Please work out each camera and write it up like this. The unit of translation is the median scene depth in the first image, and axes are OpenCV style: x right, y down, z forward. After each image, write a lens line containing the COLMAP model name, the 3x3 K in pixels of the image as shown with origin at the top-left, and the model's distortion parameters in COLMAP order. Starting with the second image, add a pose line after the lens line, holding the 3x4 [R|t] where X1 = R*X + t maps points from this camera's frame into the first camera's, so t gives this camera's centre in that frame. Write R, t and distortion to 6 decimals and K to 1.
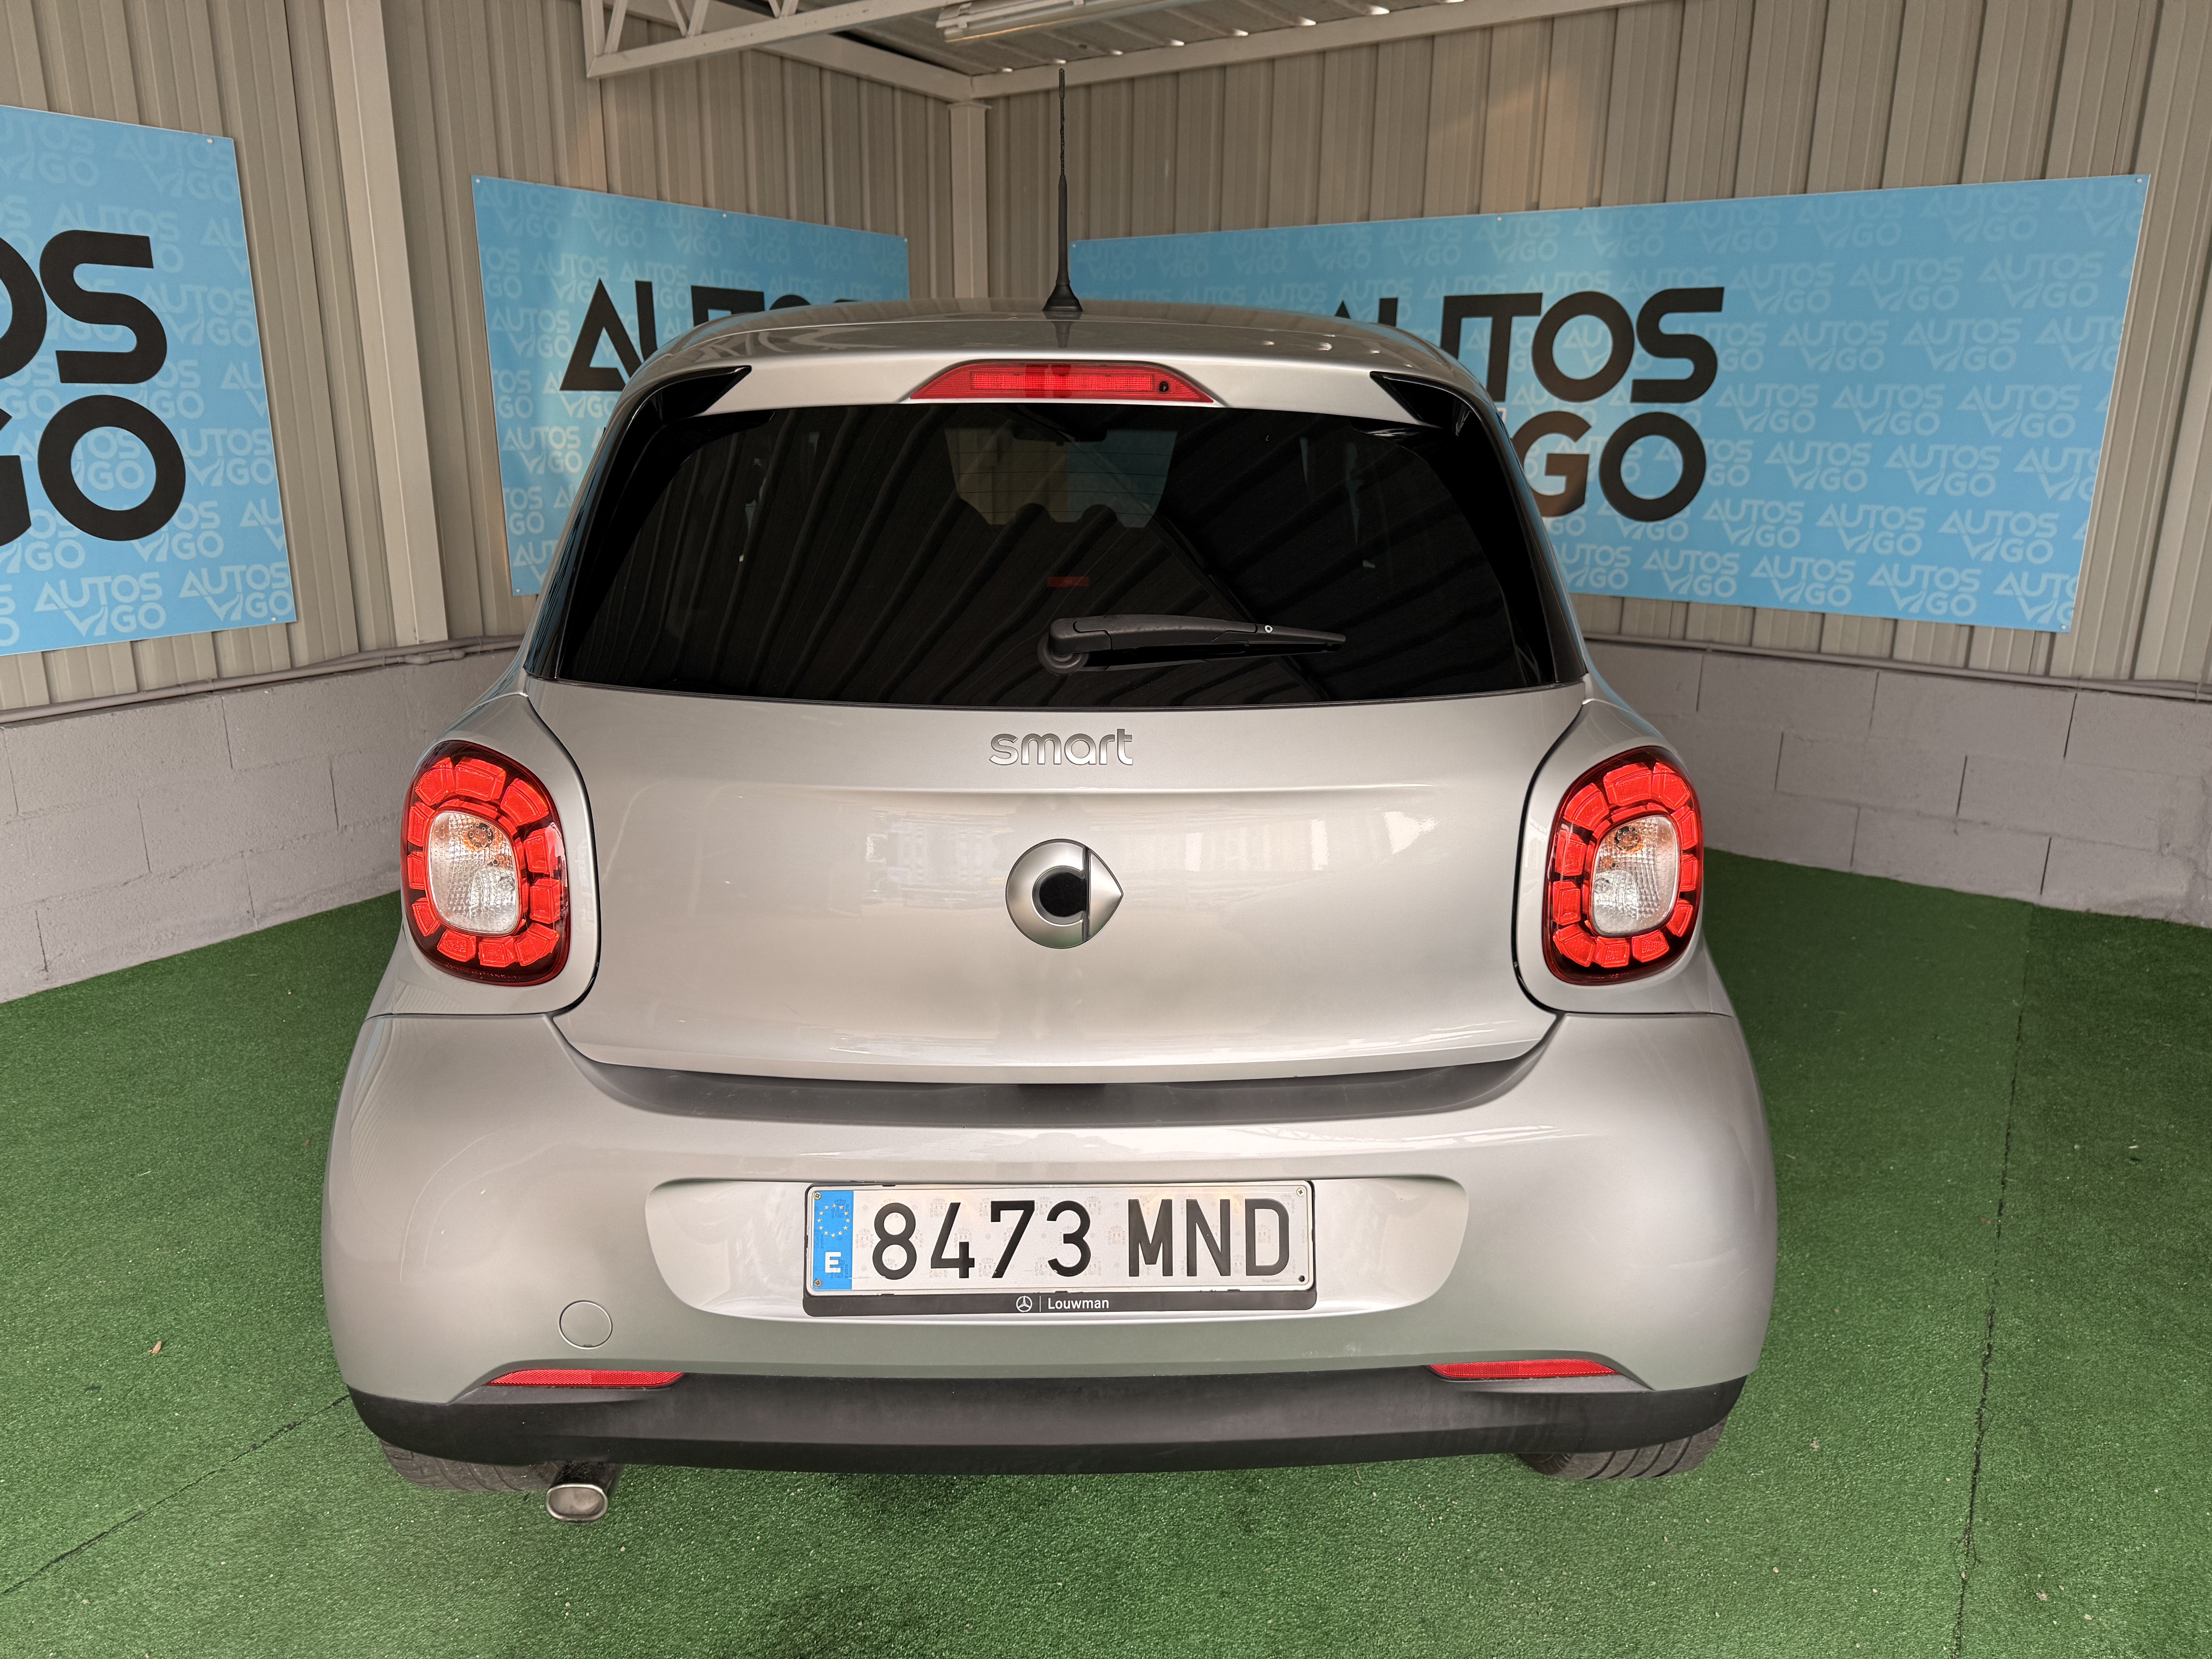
lens RADIAL K [[1578.0, 0, 1125.9], [0, 1578.0, 817.2], [0, 0, 1]] dist [0.035897, -0.029749]
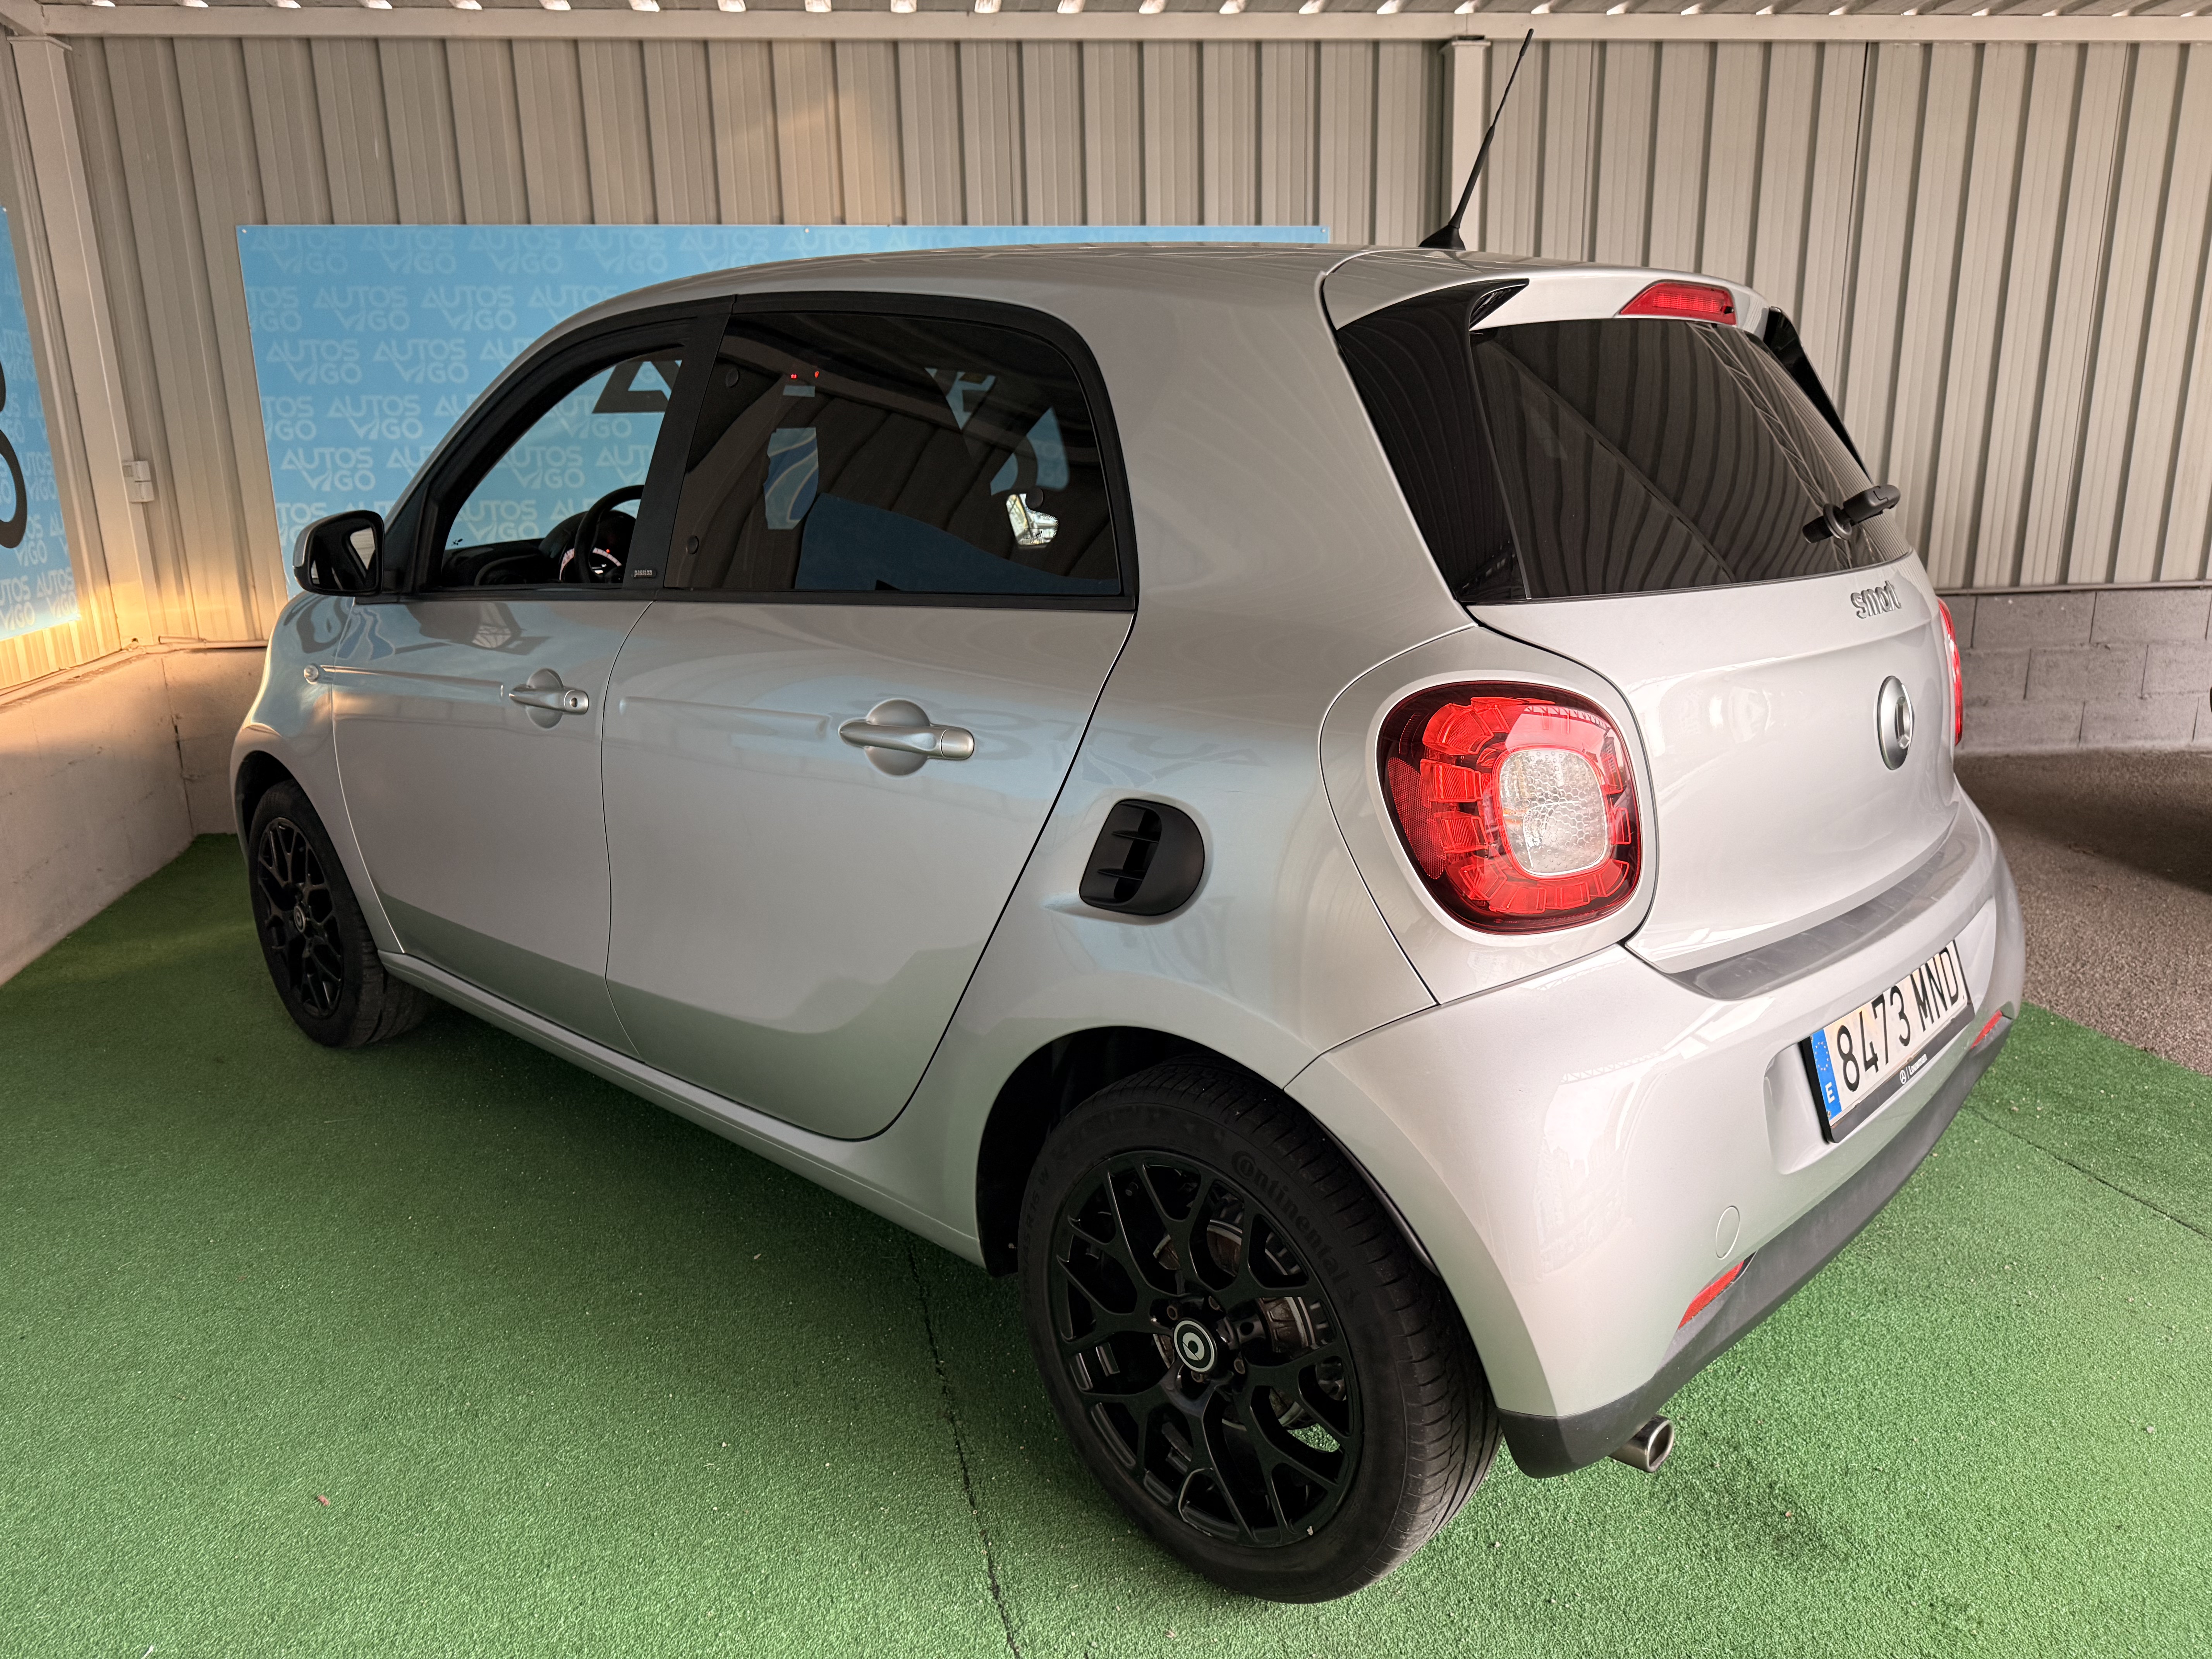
lens RADIAL K [[1578.0, 0, 1112.9], [0, 1578.0, 818.5], [0, 0, 1]] dist [0.035897, -0.029749]
pose [[0.712172, -0.187406, 0.676528, -0.398442], [0.208187, 0.976737, 0.051411, -0.019917], [-0.670425, 0.104231, 0.734620, 0.163394]]
